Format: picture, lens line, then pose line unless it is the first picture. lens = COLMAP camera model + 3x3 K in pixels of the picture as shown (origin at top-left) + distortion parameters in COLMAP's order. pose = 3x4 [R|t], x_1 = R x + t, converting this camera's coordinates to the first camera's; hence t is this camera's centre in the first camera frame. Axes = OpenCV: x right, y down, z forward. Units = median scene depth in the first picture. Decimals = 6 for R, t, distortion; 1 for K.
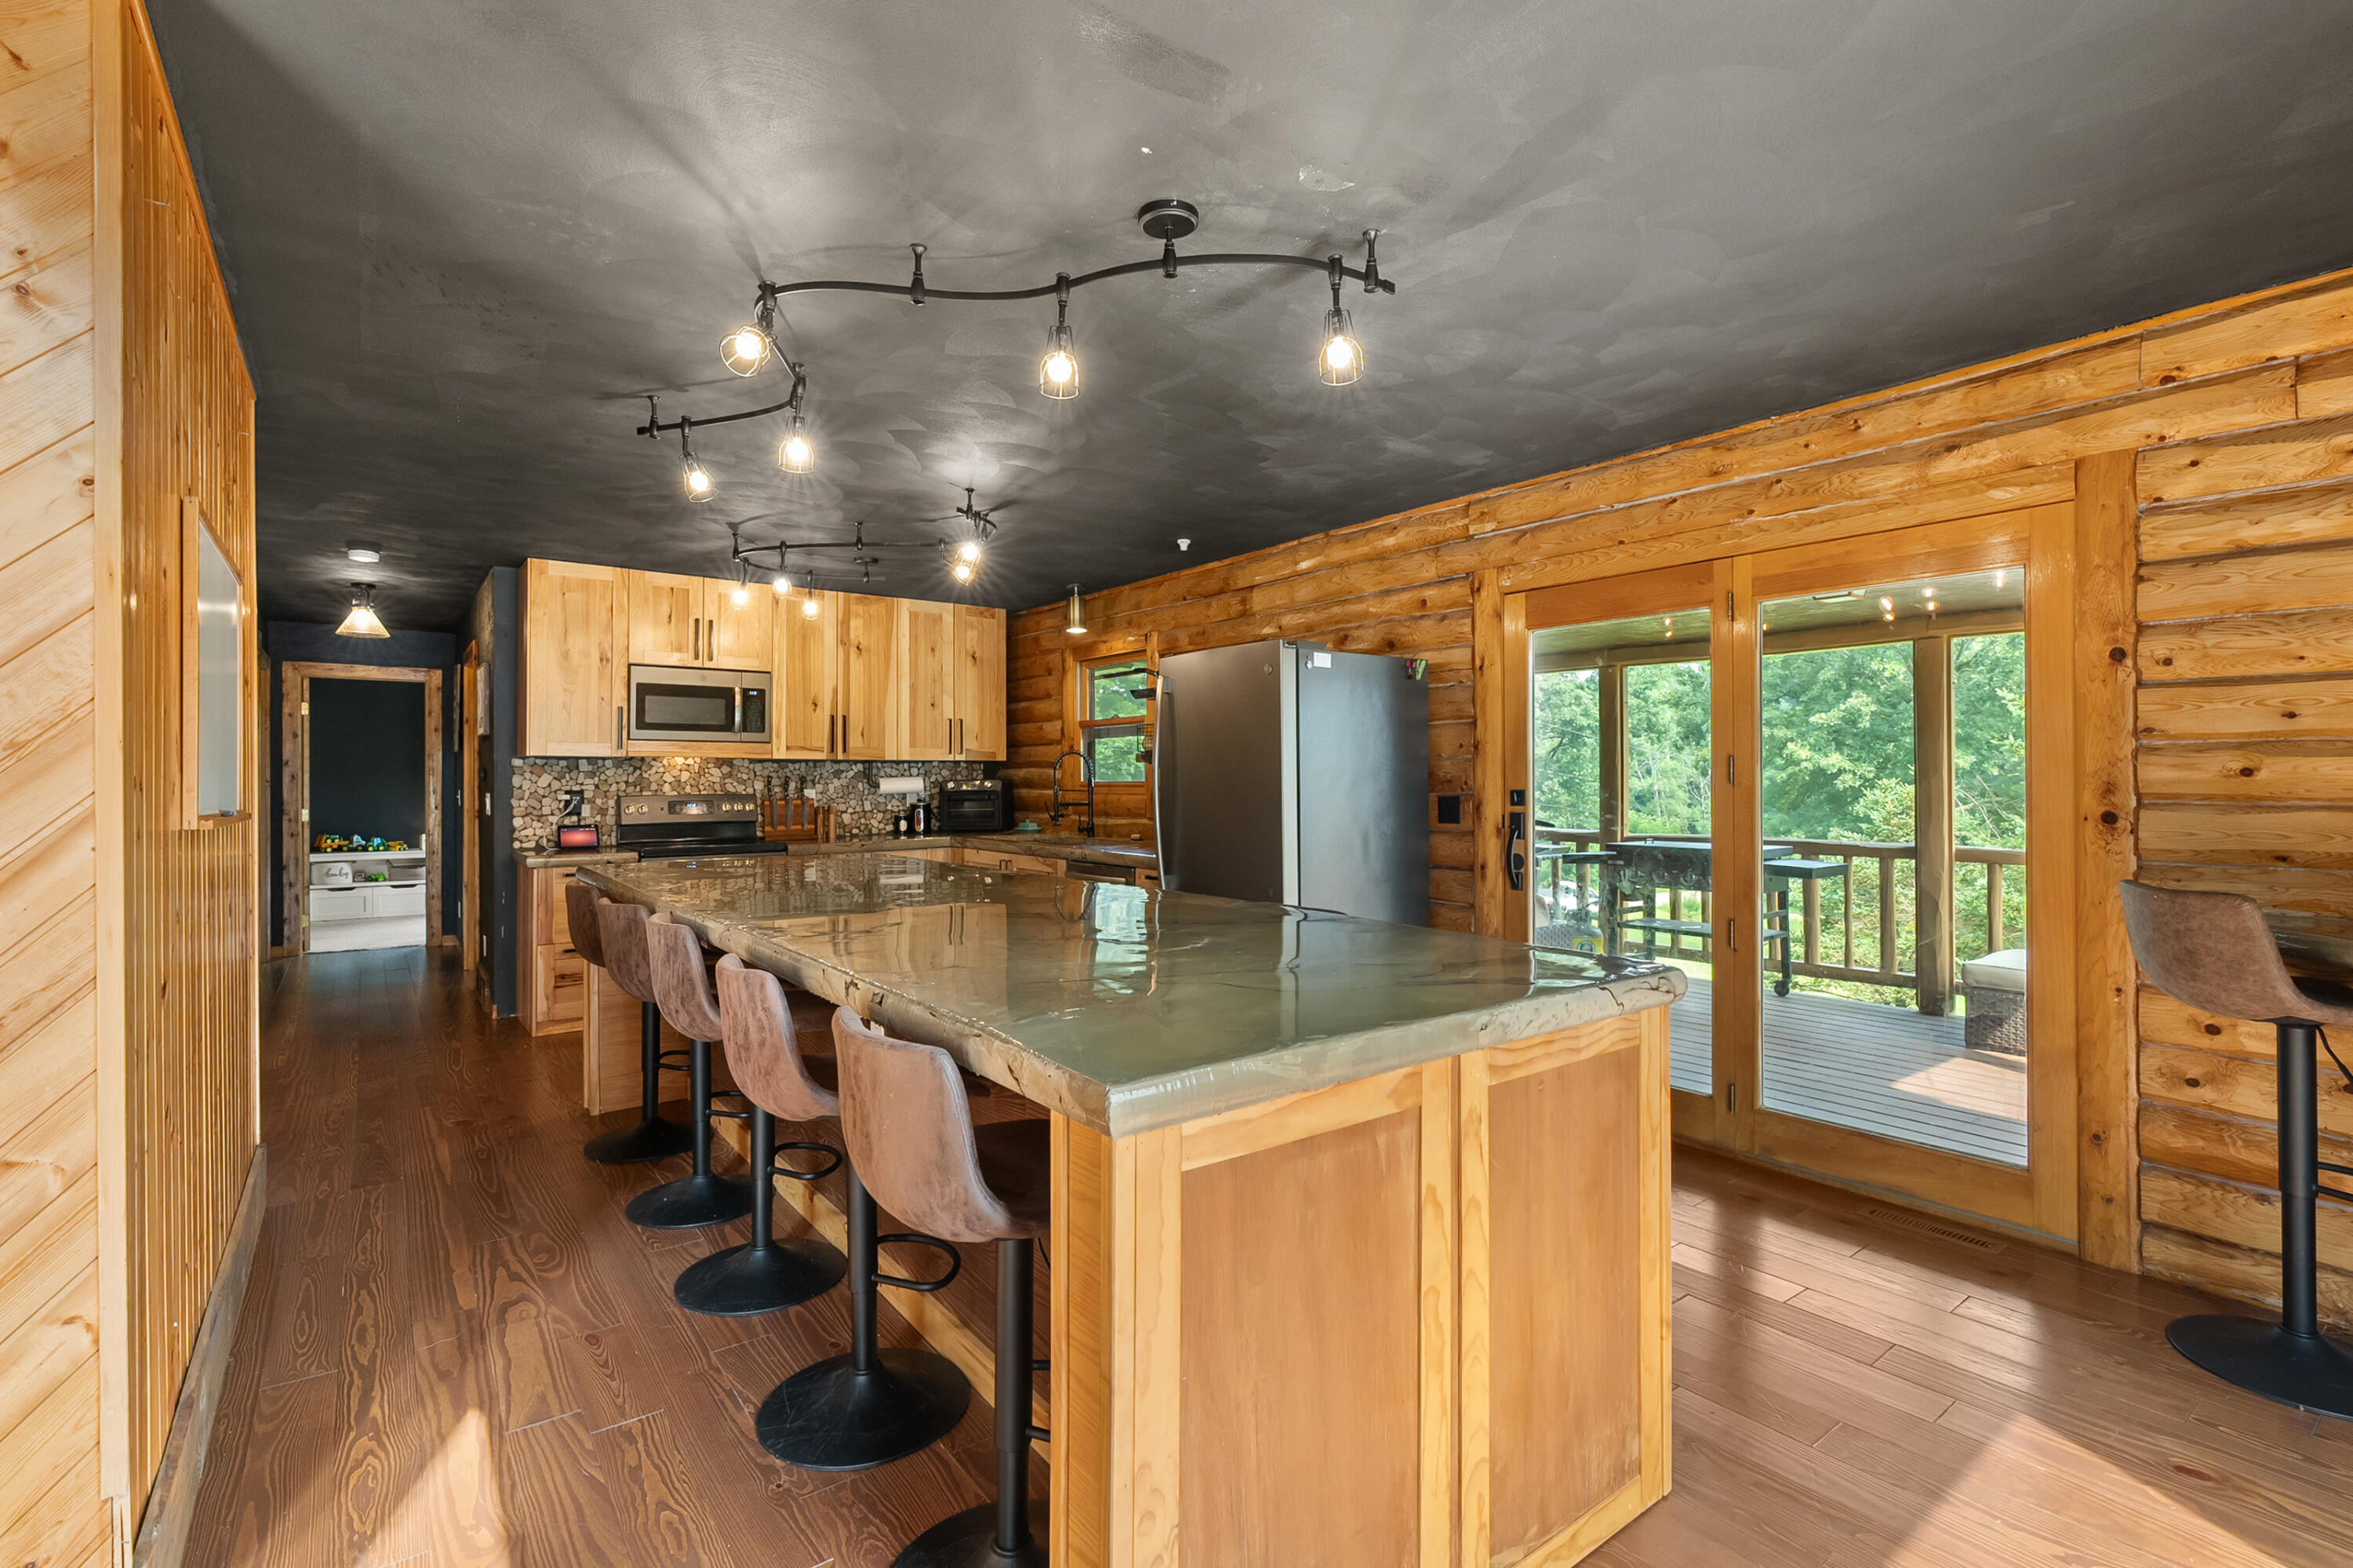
lens RADIAL K [[1073.4, 0, 1168.5], [0, 1073.4, 769.5], [0, 0, 1]] dist [-0.000430, -0.000301]
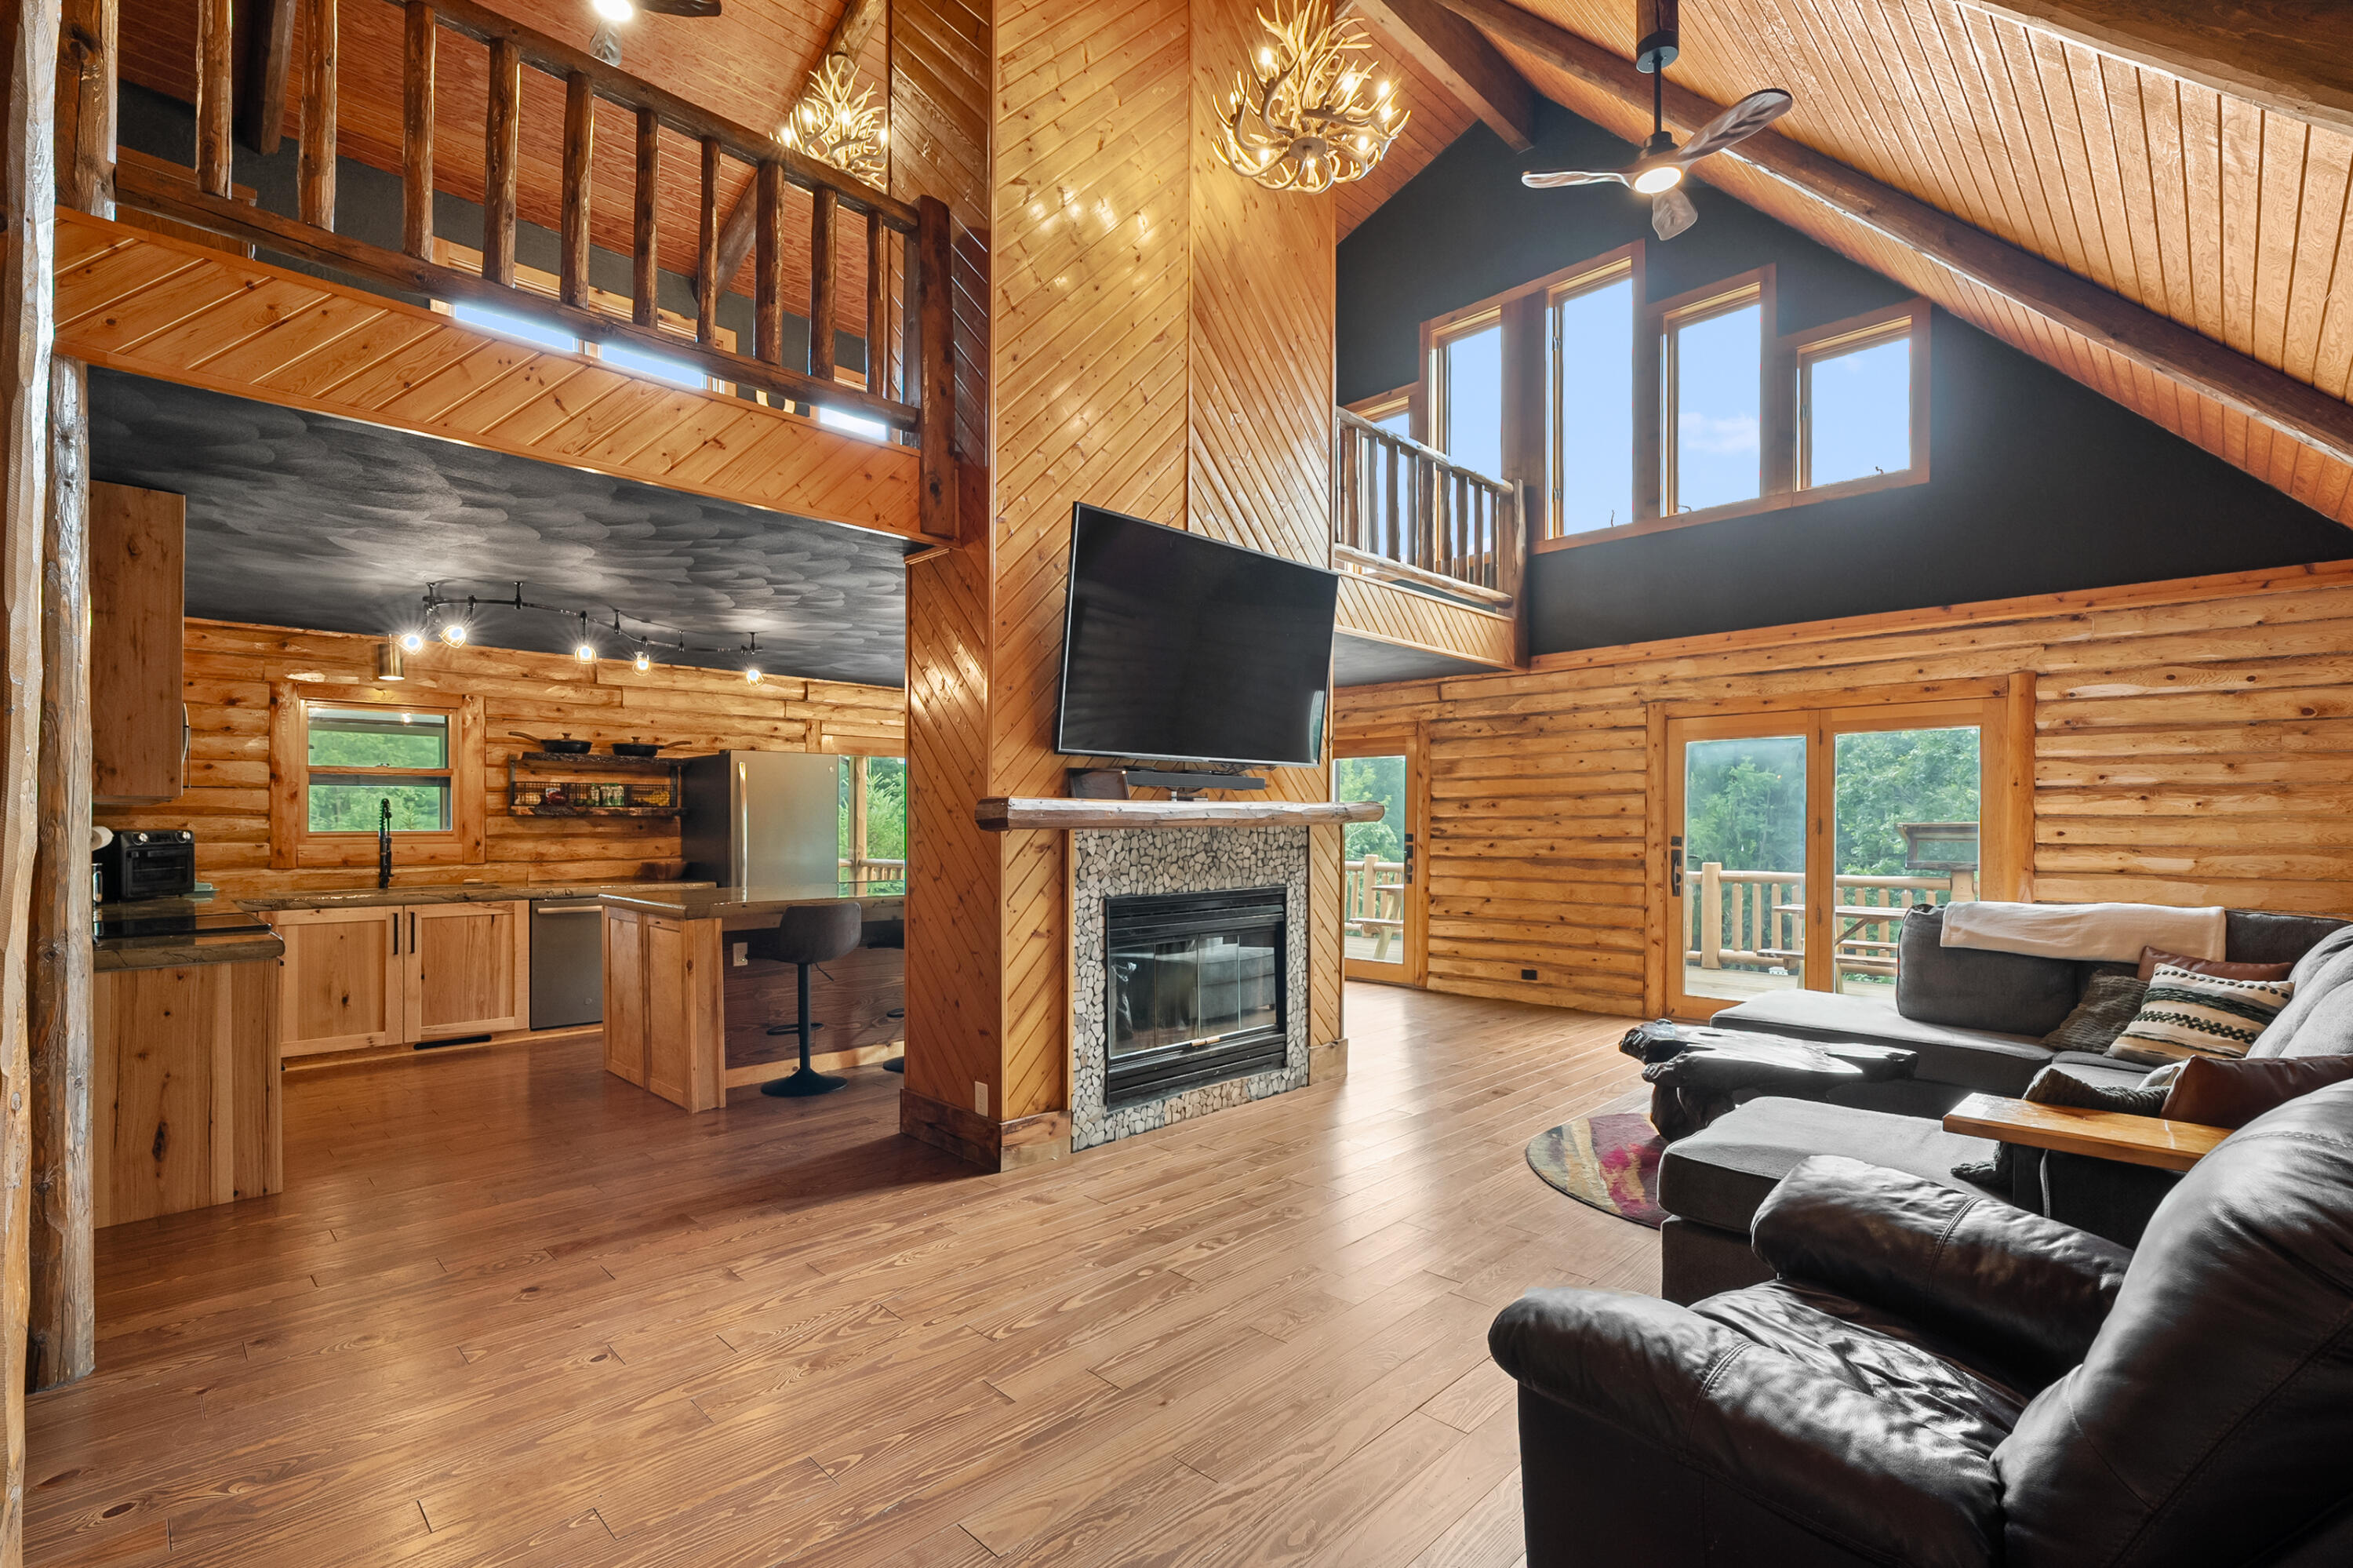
lens RADIAL K [[1068.1, 0, 1167.9], [0, 1068.1, 815.2], [0, 0, 1]] dist [-0.002548, -0.000183]
pose [[-0.141998, 0.008716, 0.989829, -1.258434], [-0.008568, 0.999913, -0.010034, 0.000101], [-0.989830, -0.009905, -0.141911, 0.472098]]
